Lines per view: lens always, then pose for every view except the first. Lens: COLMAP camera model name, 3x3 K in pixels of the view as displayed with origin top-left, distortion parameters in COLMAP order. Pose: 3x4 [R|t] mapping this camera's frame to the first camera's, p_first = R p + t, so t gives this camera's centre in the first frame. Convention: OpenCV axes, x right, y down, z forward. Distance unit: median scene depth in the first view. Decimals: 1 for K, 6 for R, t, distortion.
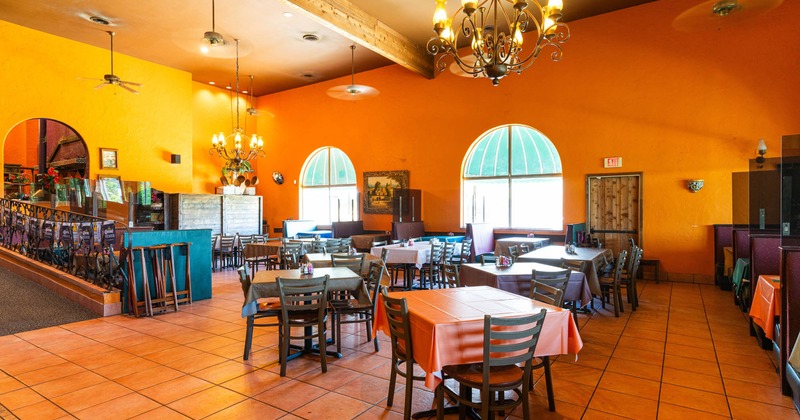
lens RADIAL K [[423.5, 0, 400.0], [0, 423.5, 210.0], [0, 0, 1]] dist [-0.000107, -0.000098]
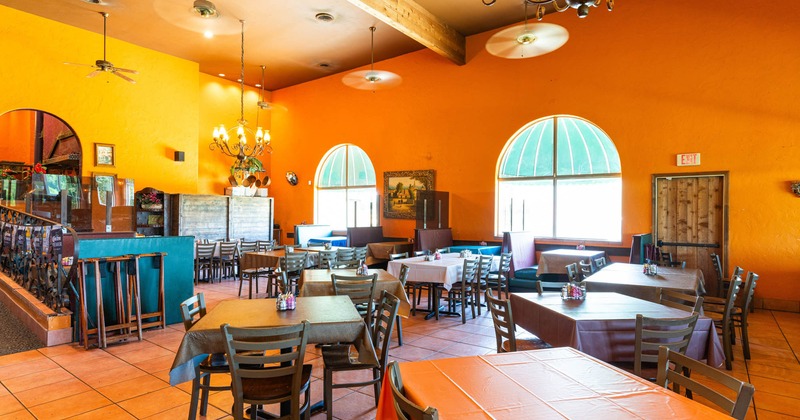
lens RADIAL K [[423.5, 0, 400.0], [0, 423.5, 210.0], [0, 0, 1]] dist [-0.000107, -0.000098]
pose [[0.998298, 0.010668, -0.057343, -0.000477], [-0.011231, 0.999892, -0.009503, -0.001381], [0.057235, 0.010131, 0.998309, 0.136955]]
